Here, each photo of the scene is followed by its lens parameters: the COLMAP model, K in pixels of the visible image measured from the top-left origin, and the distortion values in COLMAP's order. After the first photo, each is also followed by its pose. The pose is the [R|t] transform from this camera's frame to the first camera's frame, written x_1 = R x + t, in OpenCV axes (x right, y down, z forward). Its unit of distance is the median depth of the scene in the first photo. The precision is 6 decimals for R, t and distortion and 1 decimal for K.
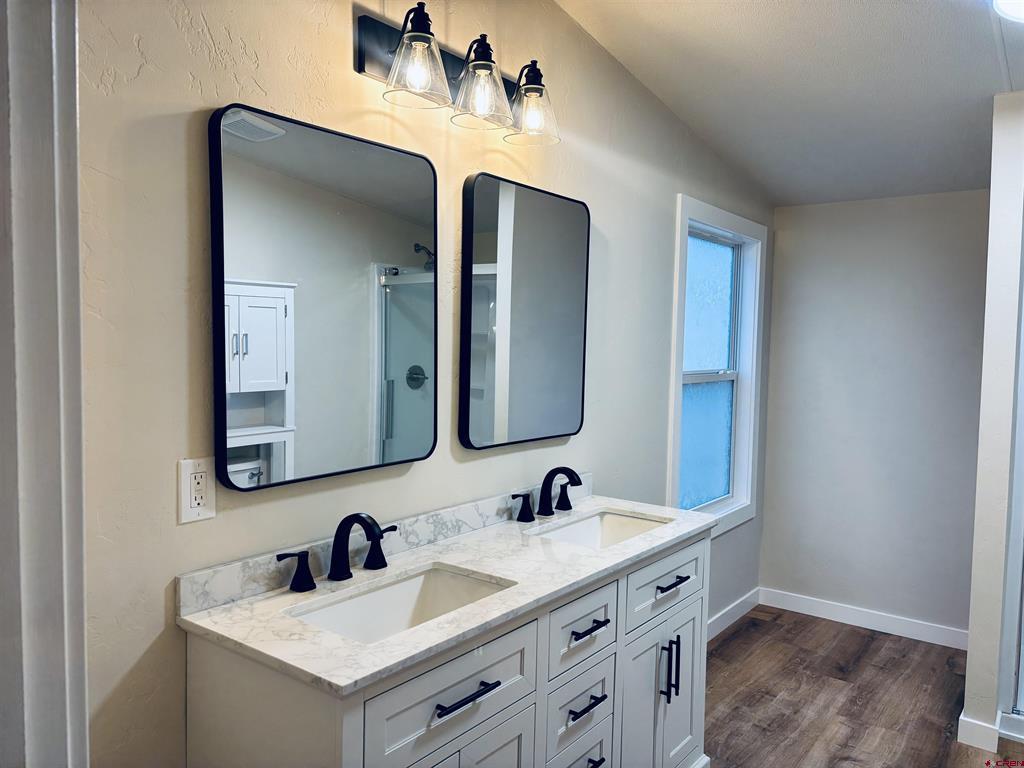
lens RADIAL K [[775.3, 0, 510.4], [0, 775.3, 384.8], [0, 0, 1]] dist [0.043818, -0.001784]
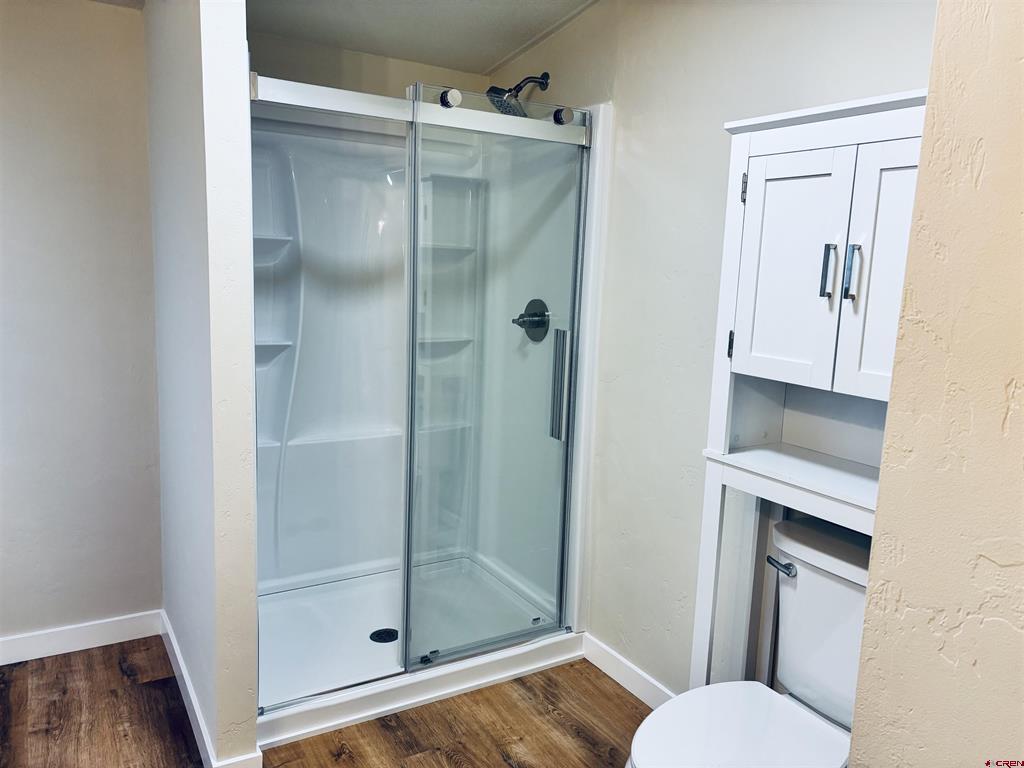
lens RADIAL K [[775.3, 0, 511.0], [0, 775.3, 383.2], [0, 0, 1]] dist [0.043818, -0.001784]
pose [[0.389458, -0.148916, 0.908926, 0.052212], [0.029984, 0.988370, 0.149084, -0.024312], [-0.920556, -0.030808, 0.389394, 0.374014]]
